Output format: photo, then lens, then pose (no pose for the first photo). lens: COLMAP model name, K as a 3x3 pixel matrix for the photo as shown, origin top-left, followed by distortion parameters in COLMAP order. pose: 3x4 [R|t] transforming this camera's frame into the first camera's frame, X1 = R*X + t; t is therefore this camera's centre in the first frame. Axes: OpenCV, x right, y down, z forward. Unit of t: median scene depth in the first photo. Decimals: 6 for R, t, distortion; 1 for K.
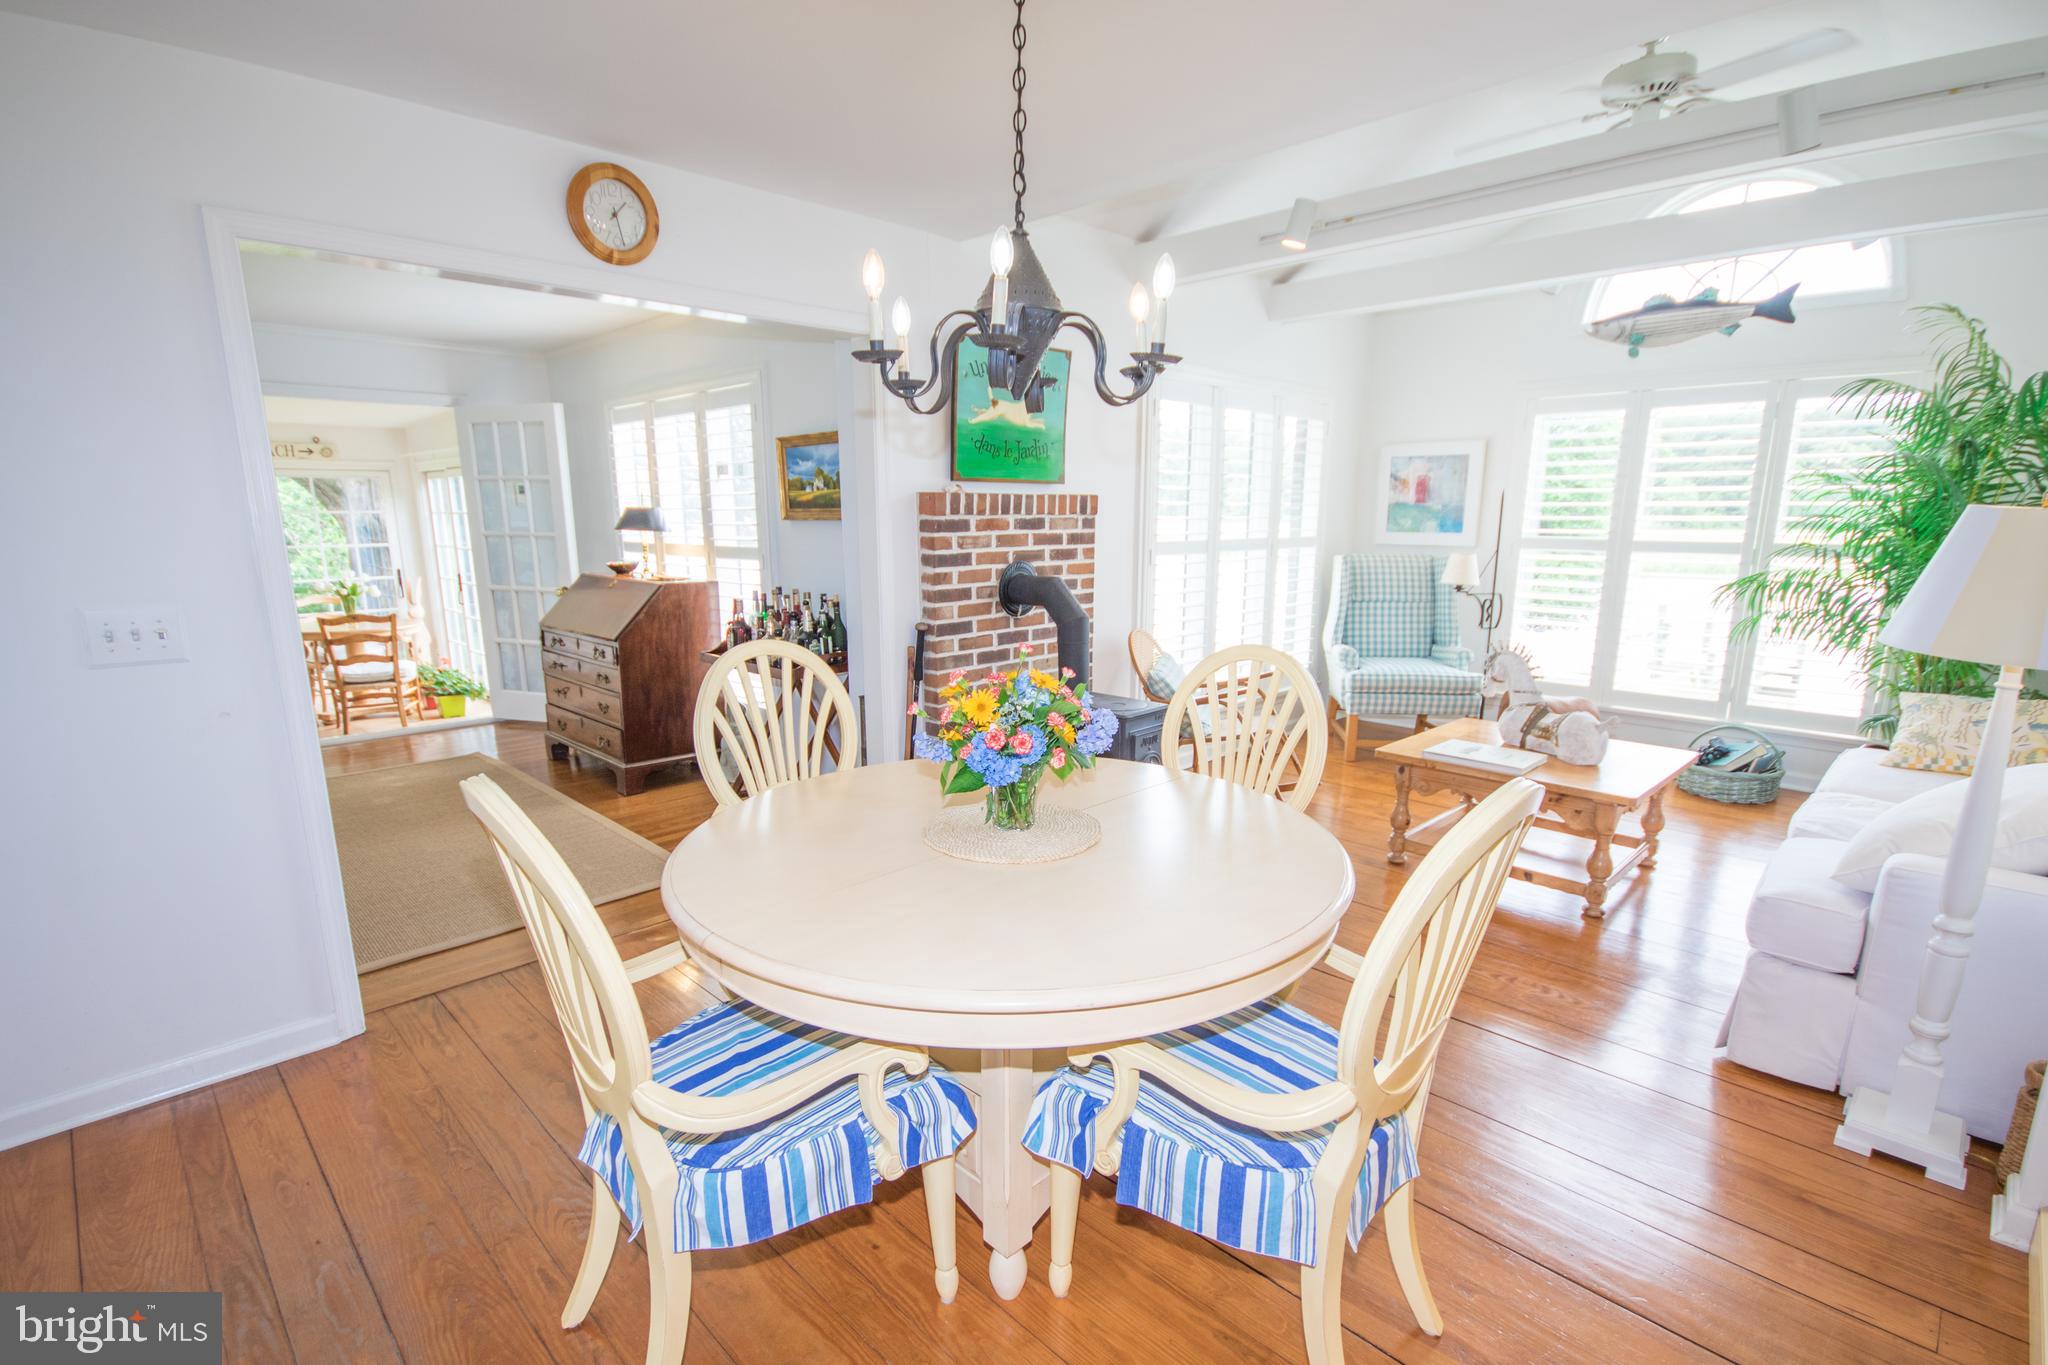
lens RADIAL K [[954.1, 0, 1043.3], [0, 954.1, 713.4], [0, 0, 1]] dist [0.002586, -0.007432]
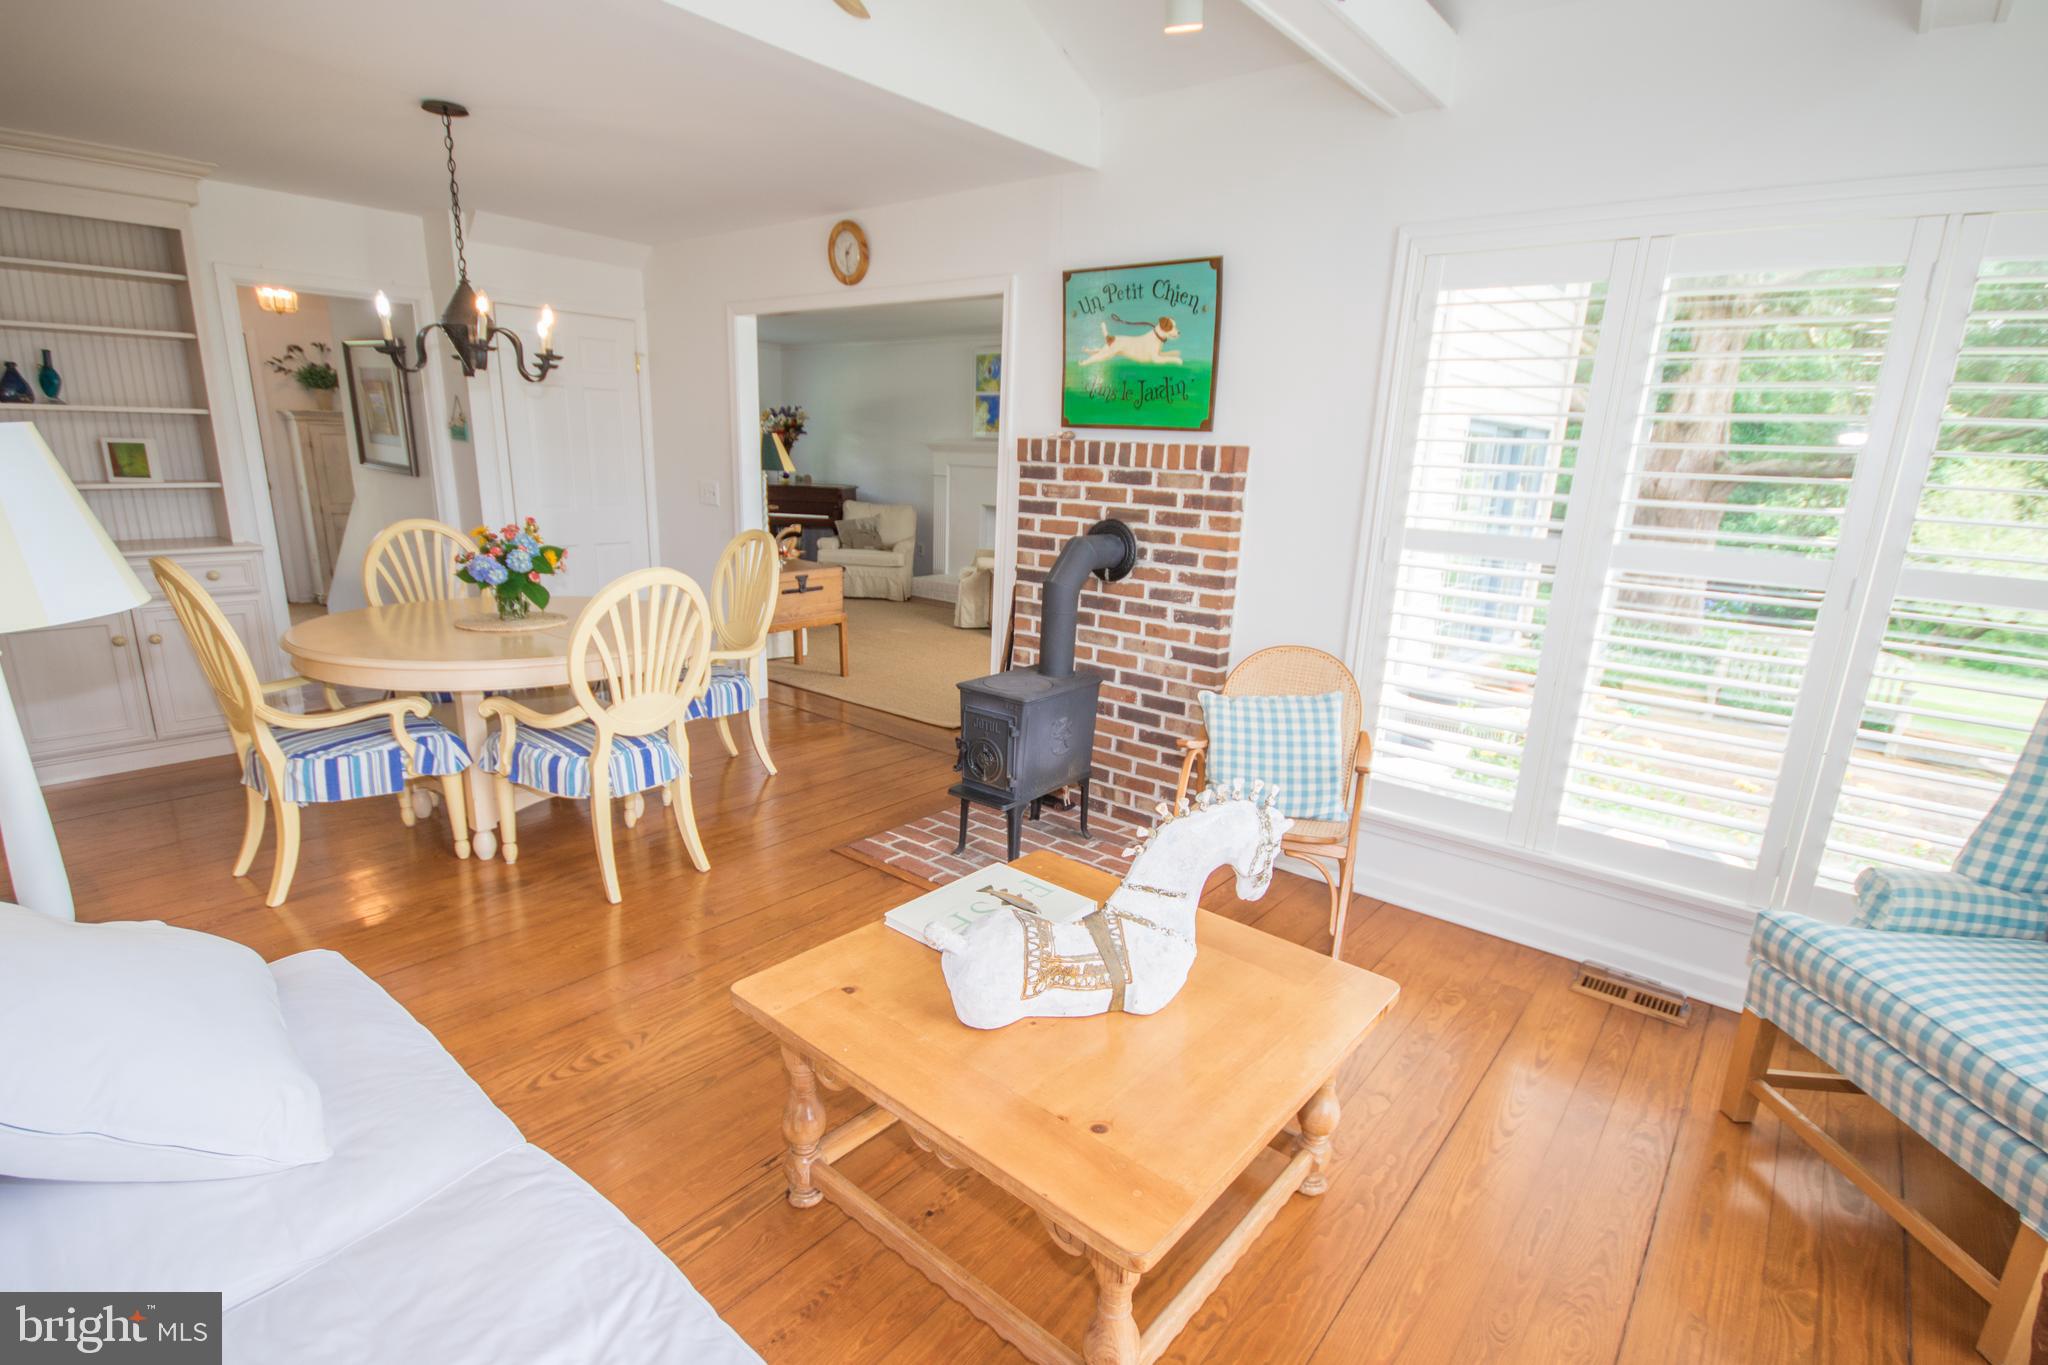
lens RADIAL K [[954.1, 0, 1027.2], [0, 954.1, 693.4], [0, 0, 1]] dist [0.002586, -0.007432]
pose [[0.087137, 0.252697, -0.963614, 0.857331], [-0.247147, 0.942536, 0.224821, -0.186445], [0.965052, 0.218564, 0.144583, 0.832588]]
